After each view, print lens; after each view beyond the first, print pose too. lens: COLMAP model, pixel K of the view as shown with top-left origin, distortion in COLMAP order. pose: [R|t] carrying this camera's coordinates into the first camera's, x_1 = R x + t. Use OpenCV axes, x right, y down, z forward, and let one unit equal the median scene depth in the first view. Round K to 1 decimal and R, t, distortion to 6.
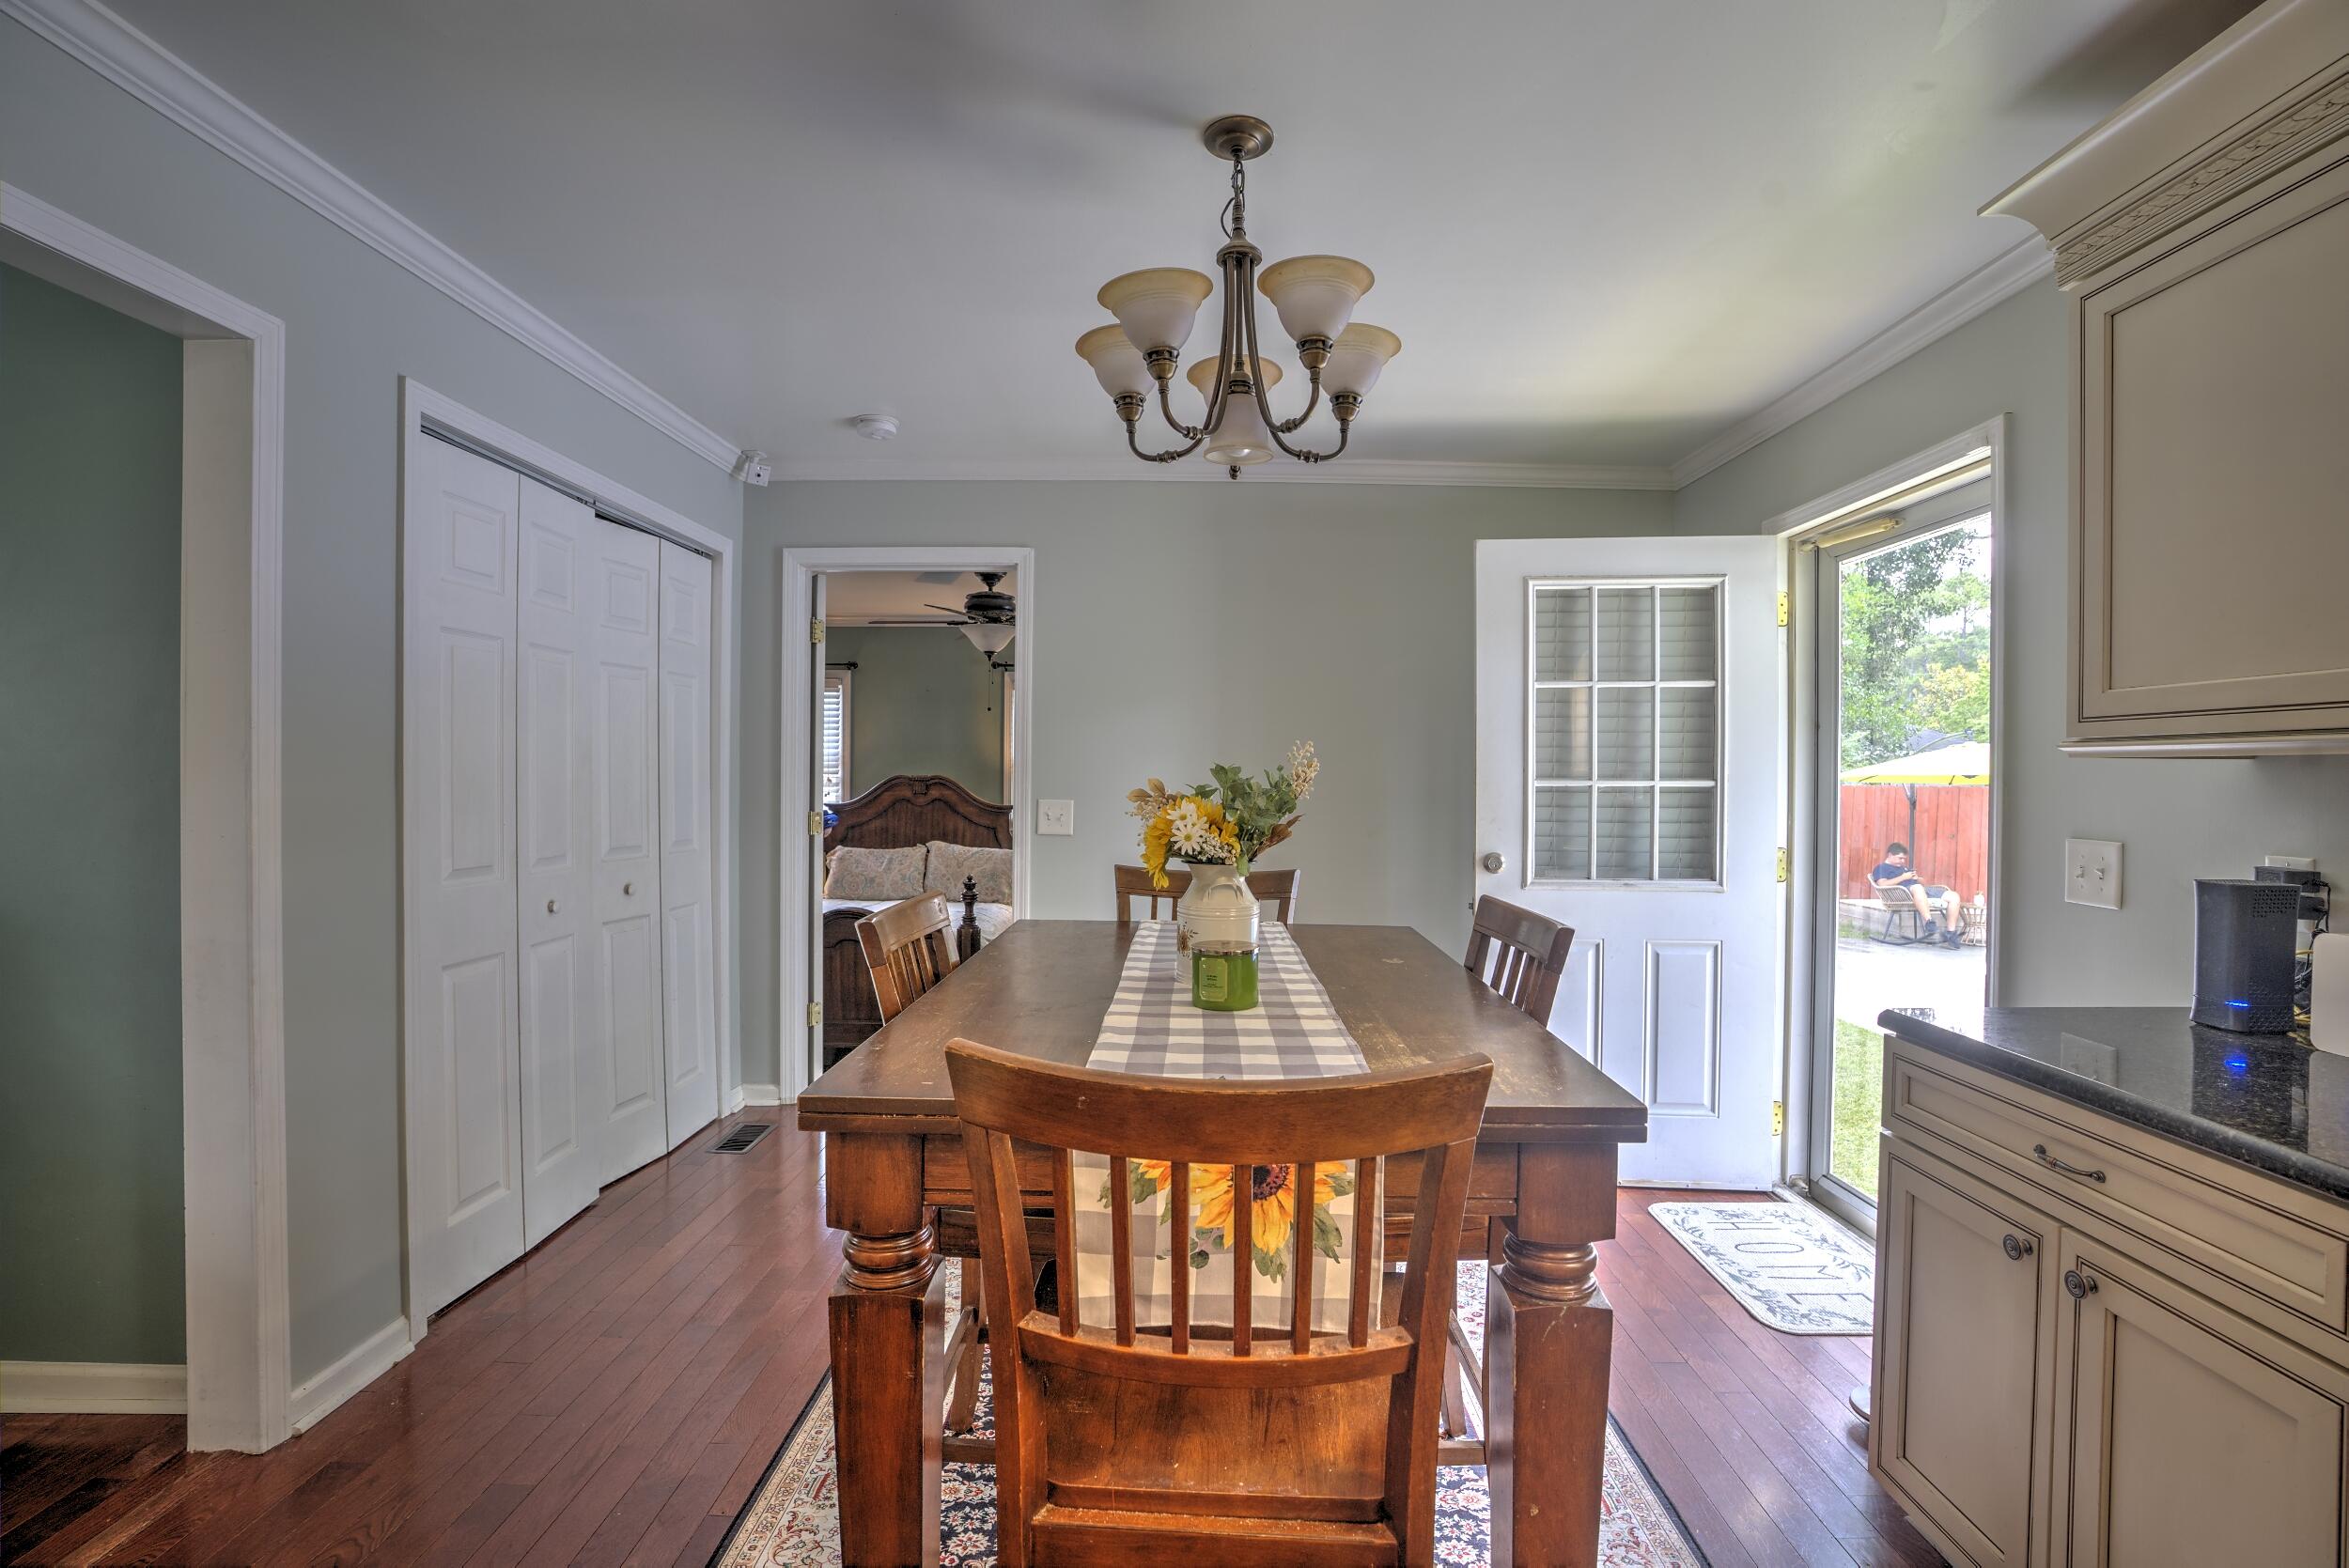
lens RADIAL K [[1078.8, 0, 1190.2], [0, 1078.8, 784.5], [0, 0, 1]] dist [-0.065307, 0.023875]
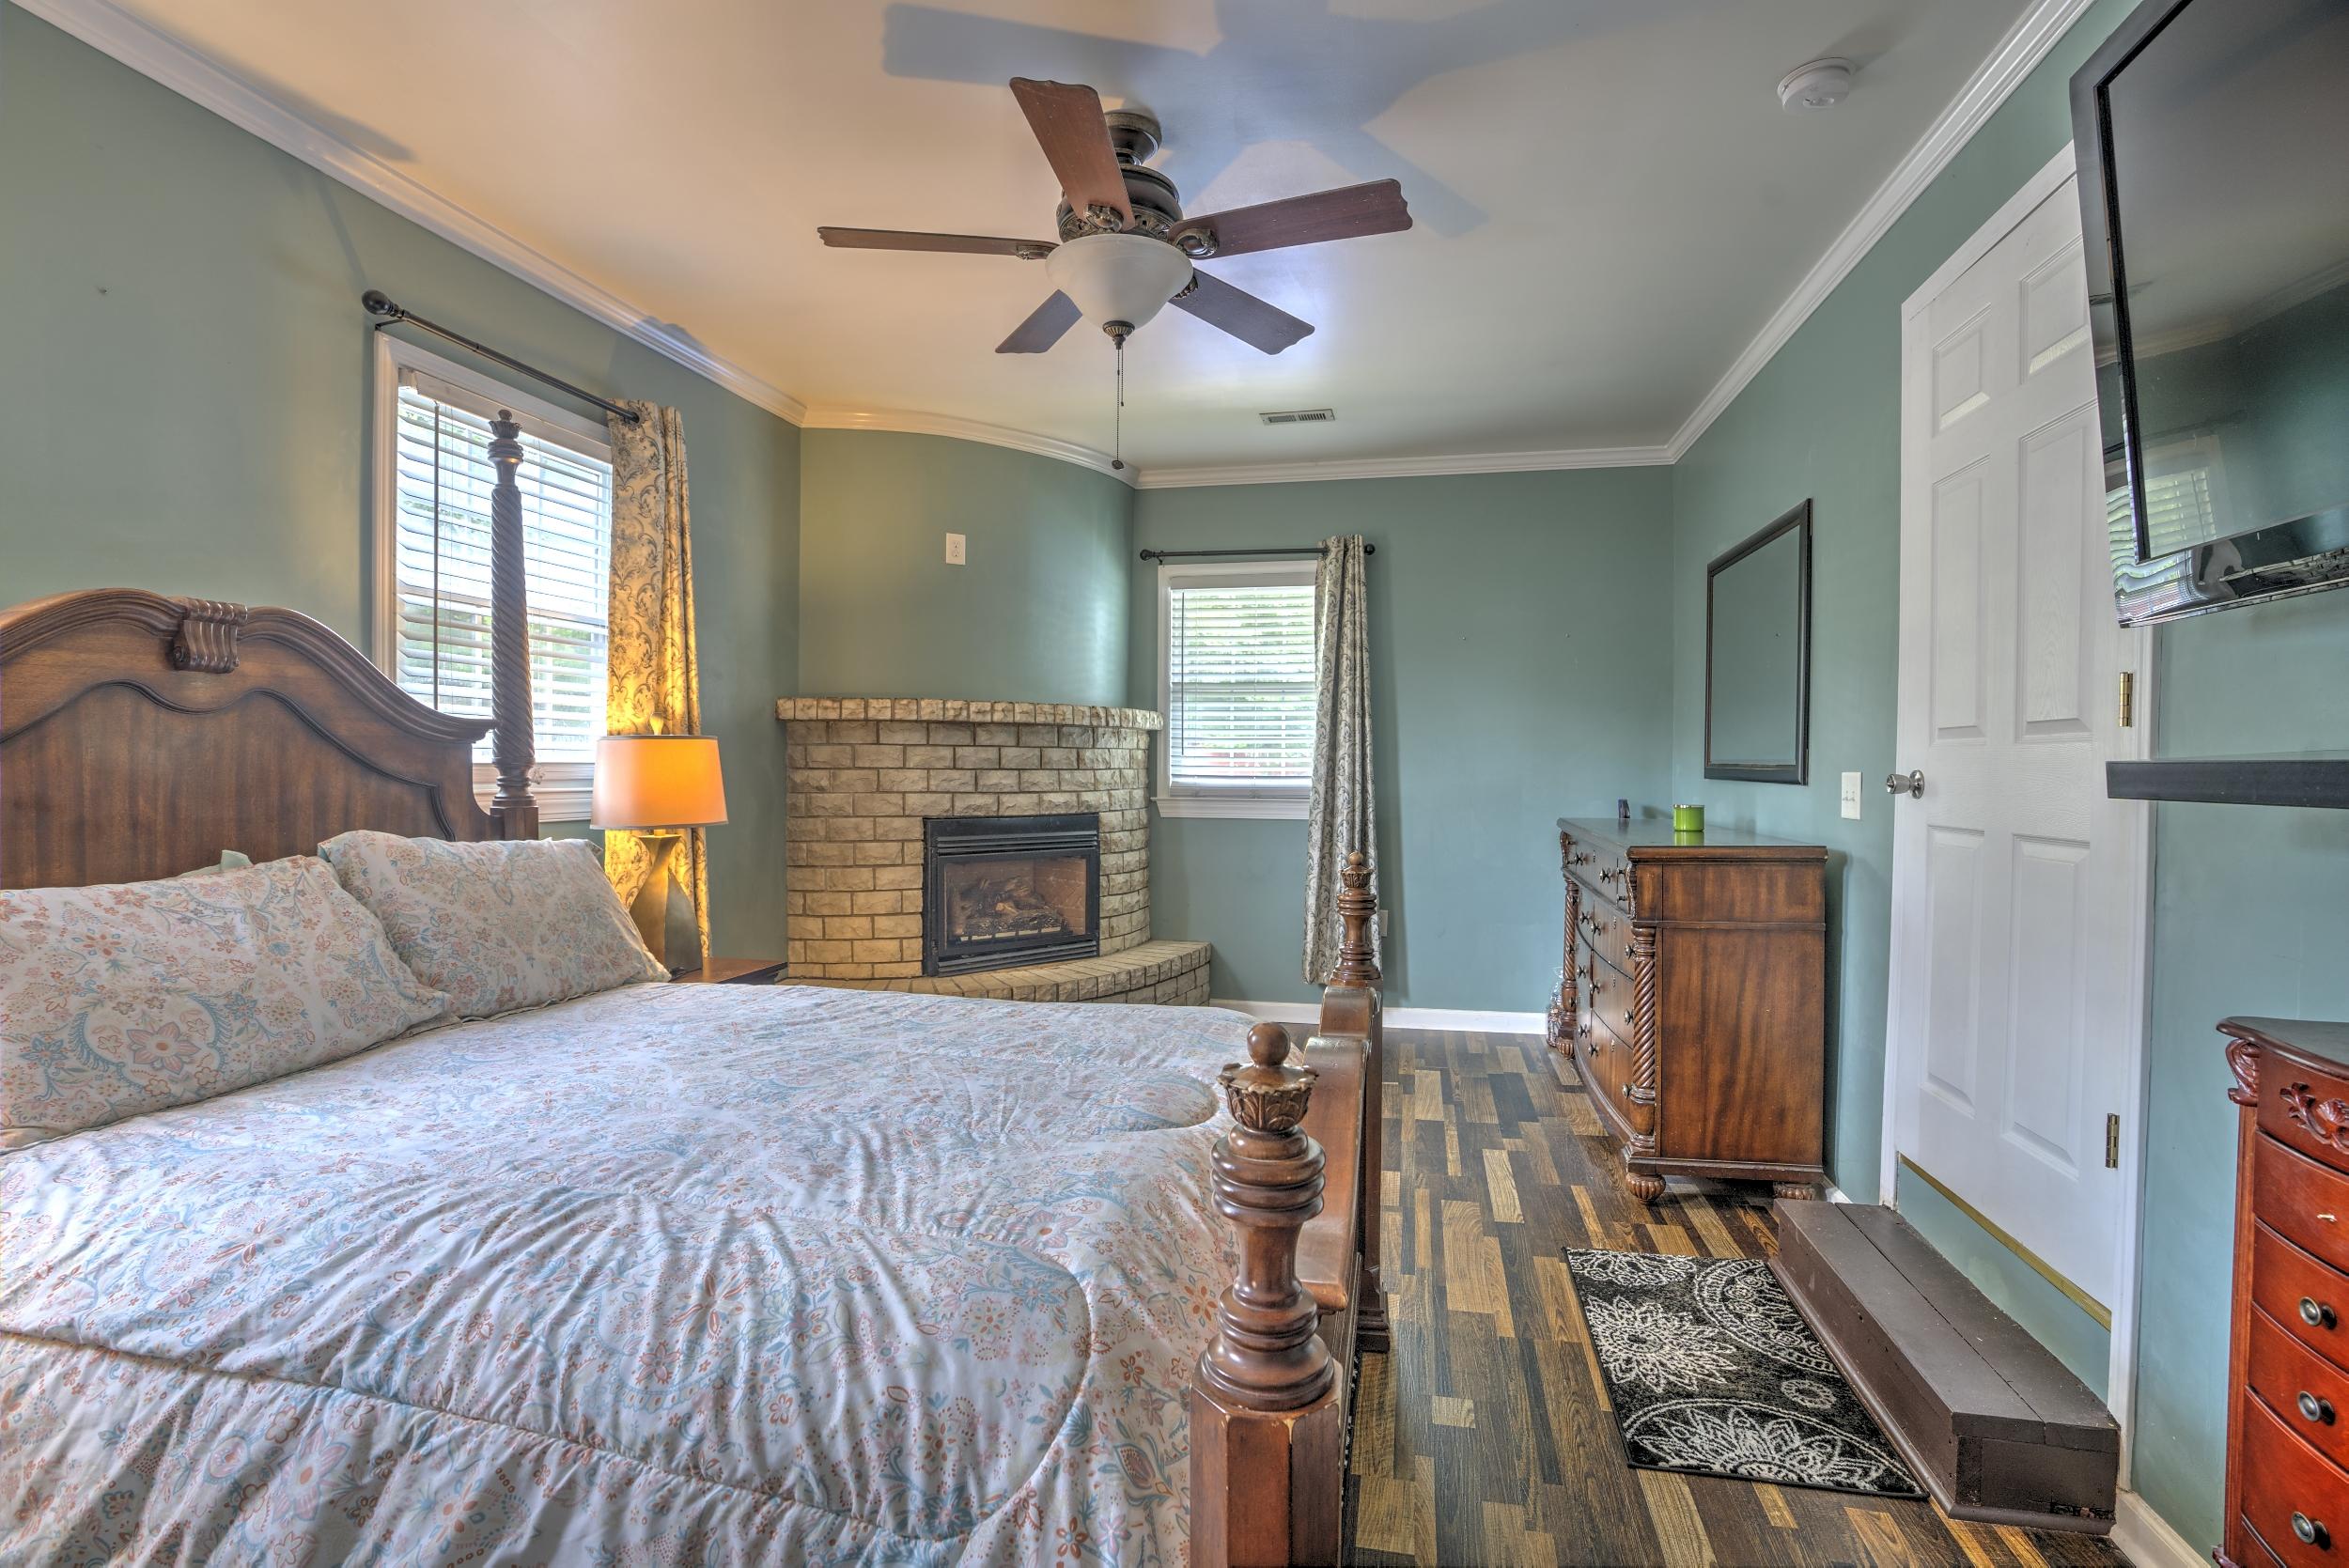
lens RADIAL K [[1078.8, 0, 1174.9], [0, 1078.8, 778.9], [0, 0, 1]] dist [-0.065307, 0.023875]
pose [[0.203576, -0.019926, 0.978856, -0.462432], [-0.001342, 0.999786, 0.020631, 0.030948], [-0.979058, -0.005513, 0.203506, 0.699063]]
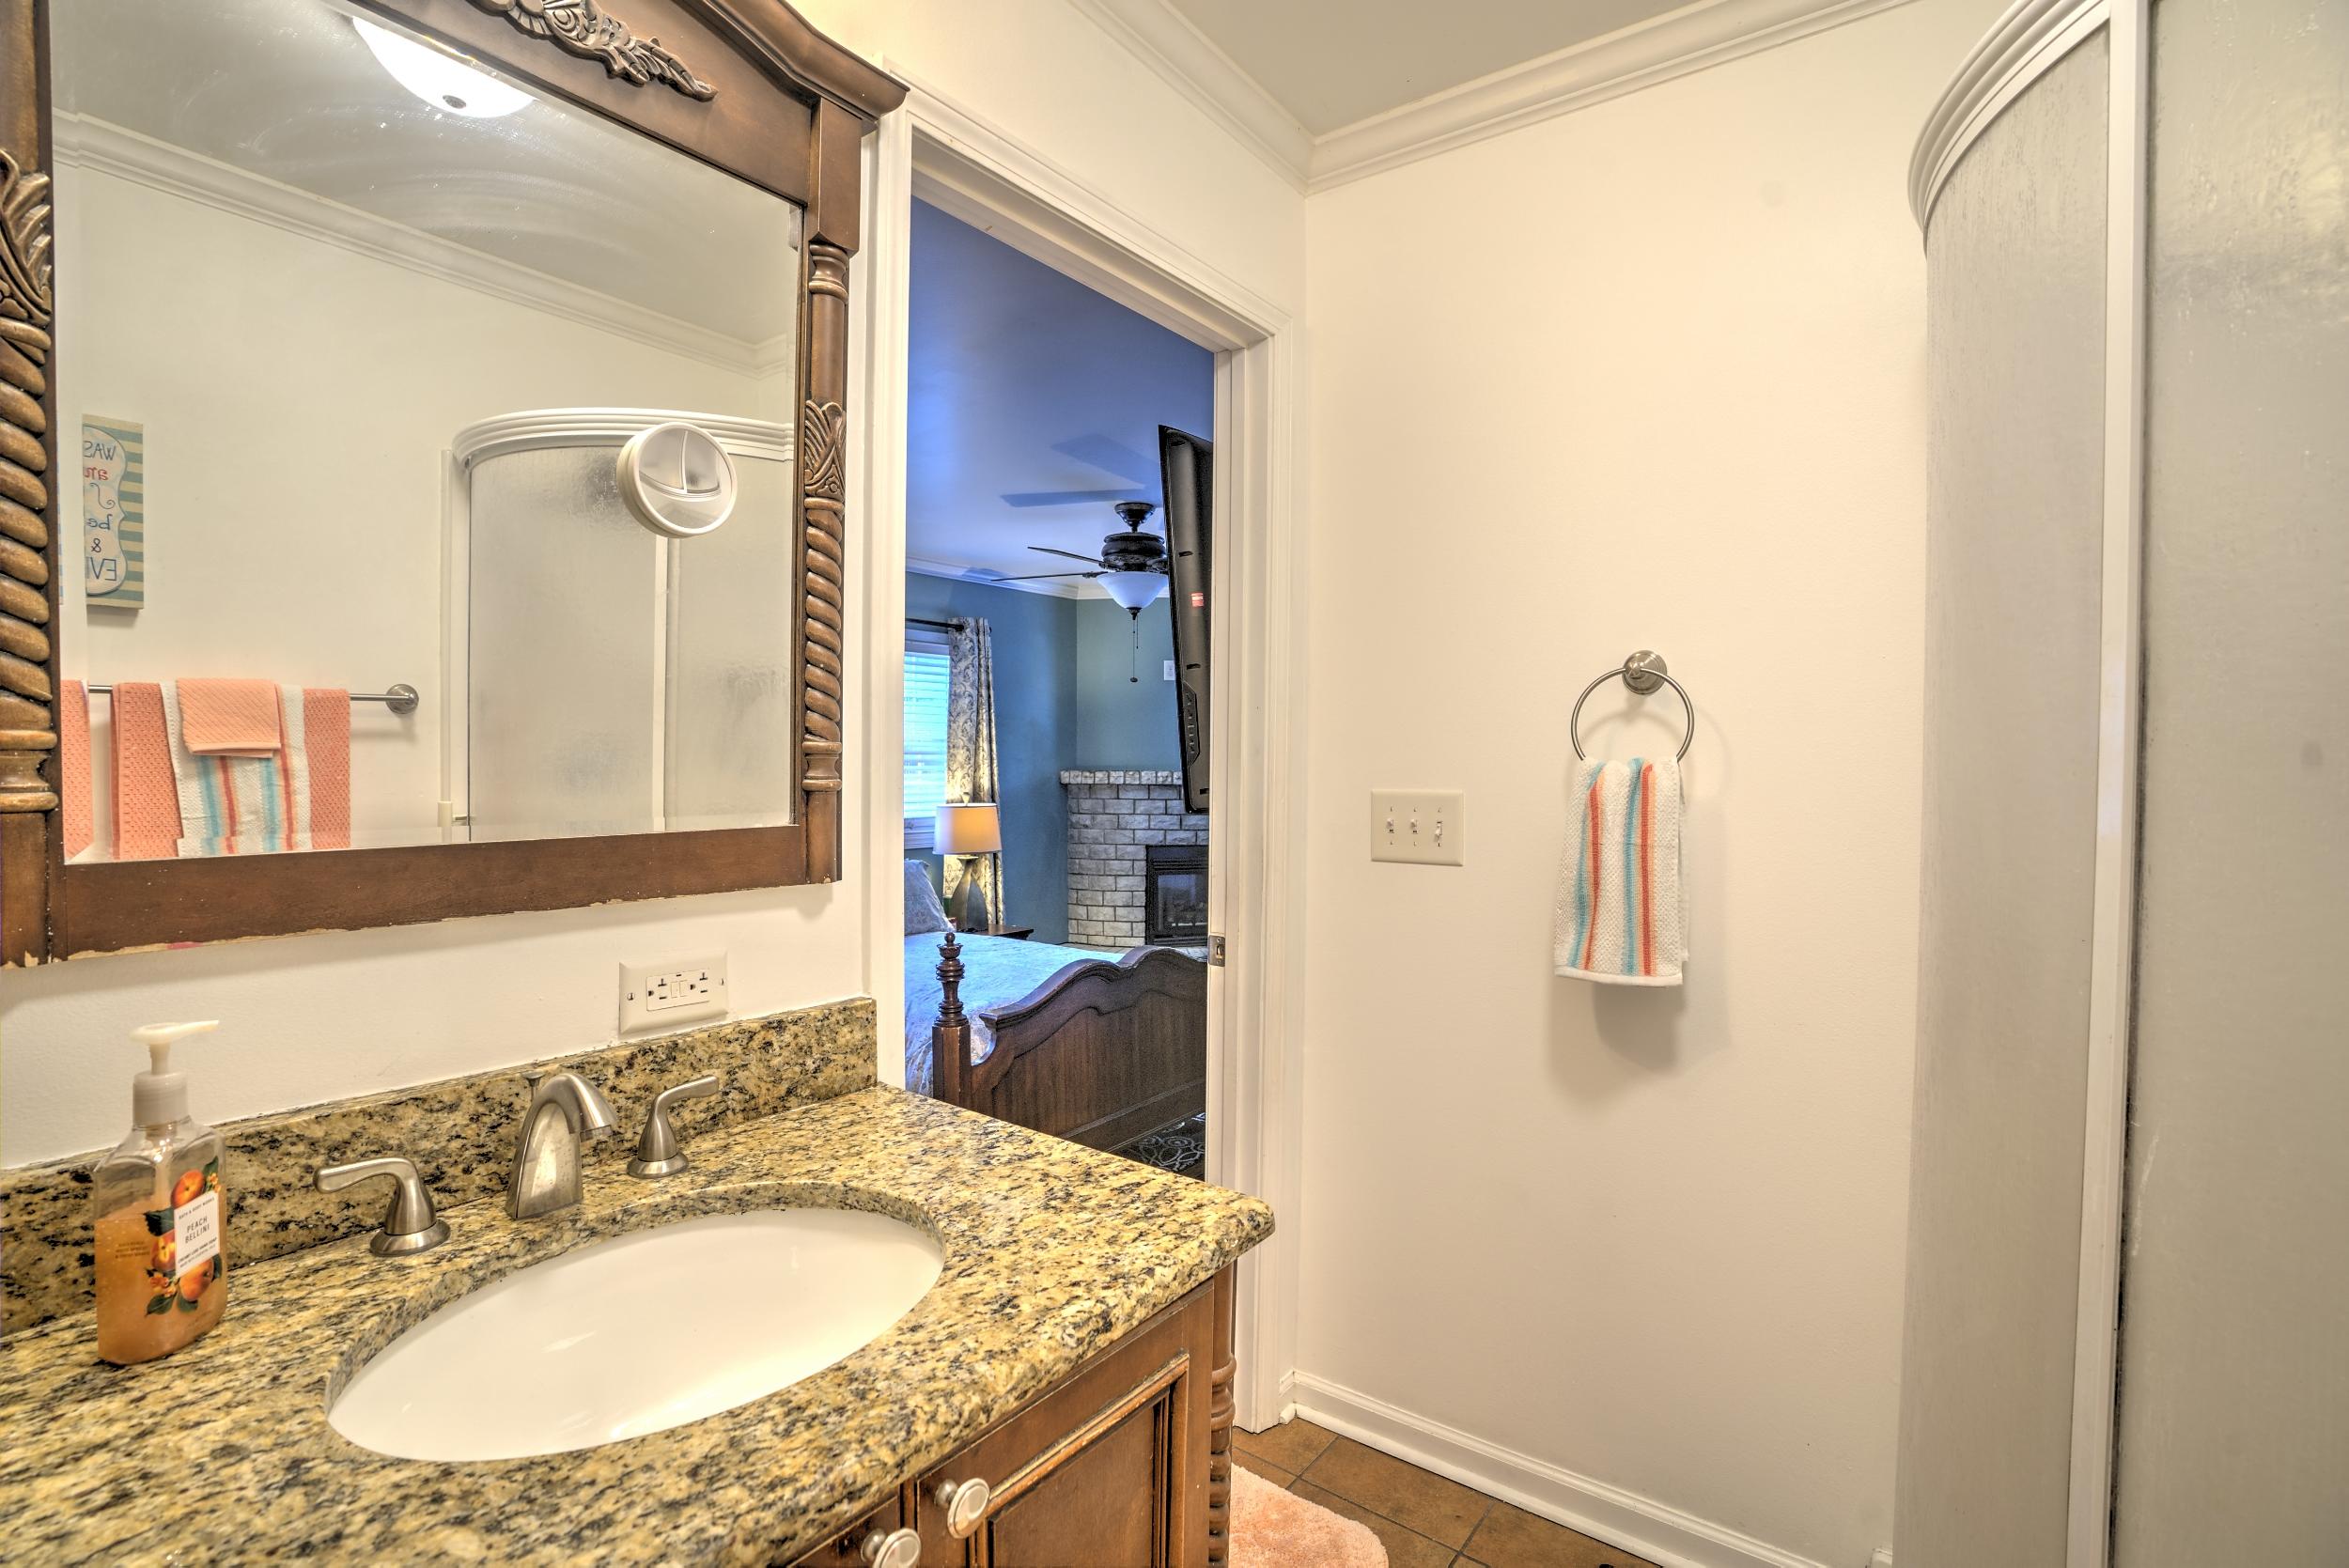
lens RADIAL K [[1078.8, 0, 1182.2], [0, 1078.8, 774.1], [0, 0, 1]] dist [-0.065307, 0.023875]
pose [[0.581454, -0.014985, 0.813441, -0.642299], [0.003925, 0.999870, 0.015614, -0.009787], [-0.813570, -0.005886, 0.581438, 0.400999]]
